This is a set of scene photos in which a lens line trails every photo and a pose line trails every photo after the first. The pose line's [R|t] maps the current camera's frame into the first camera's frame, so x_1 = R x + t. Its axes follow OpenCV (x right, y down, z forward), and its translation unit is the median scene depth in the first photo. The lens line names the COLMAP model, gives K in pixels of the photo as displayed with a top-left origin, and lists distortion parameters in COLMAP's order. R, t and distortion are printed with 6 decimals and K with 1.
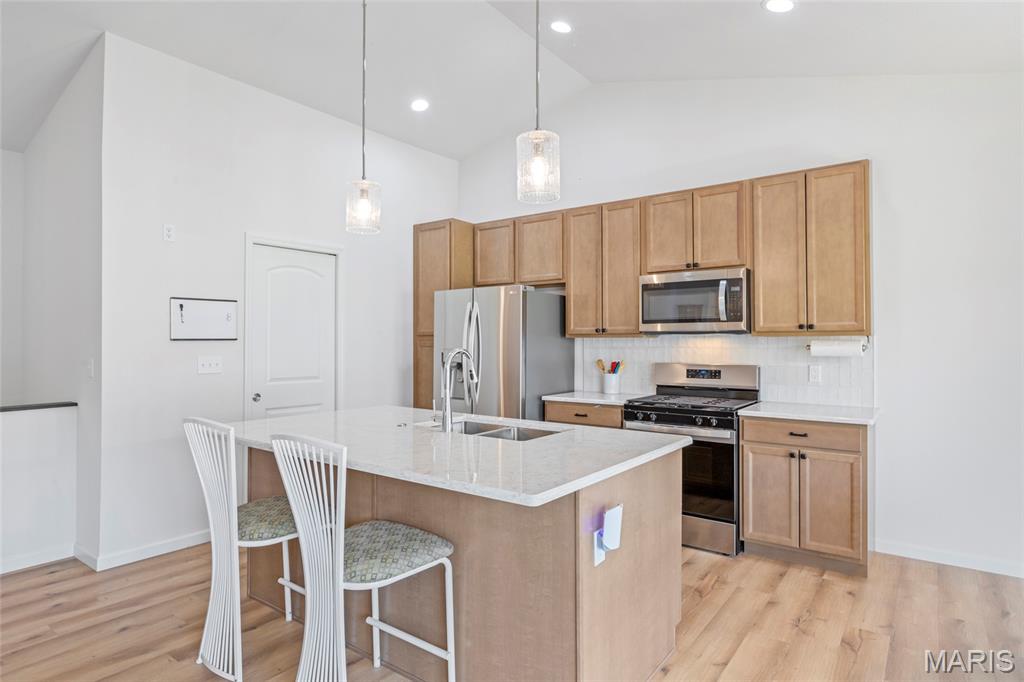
lens RADIAL K [[568.5, 0, 515.2], [0, 568.5, 342.0], [0, 0, 1]] dist [-0.005096, -0.001199]
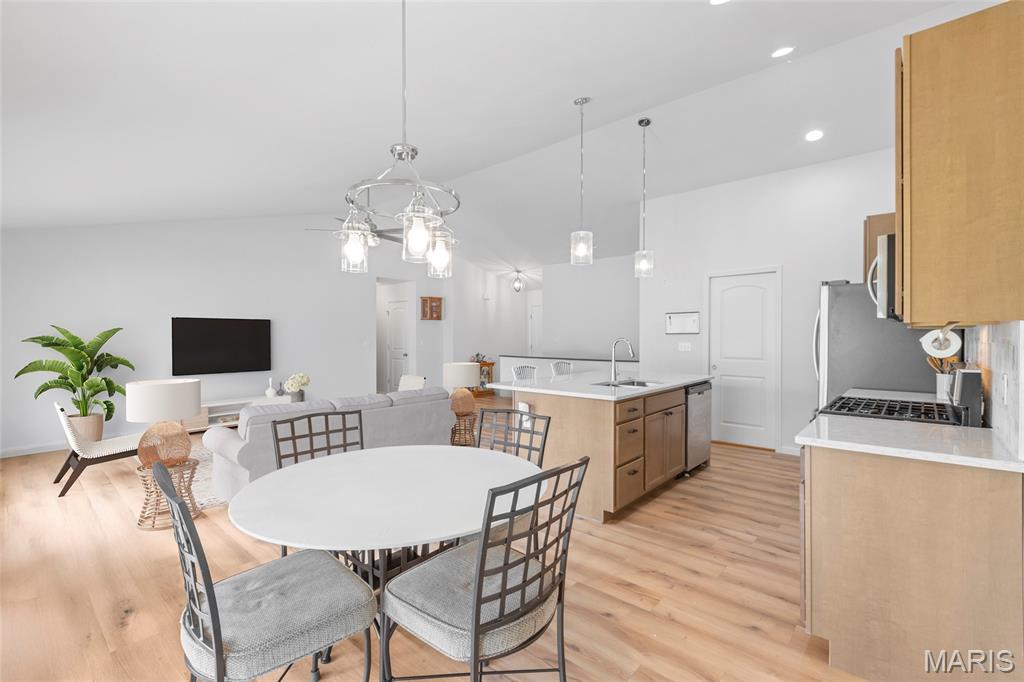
lens RADIAL K [[454.4, 0, 516.6], [0, 454.4, 337.9], [0, 0, 1]] dist [0.004542, 0.002094]
pose [[-0.073313, 0.009030, -0.997268, 0.997549], [0.008707, 0.999927, 0.008414, -0.006679], [0.997271, -0.008066, -0.073387, 0.526476]]
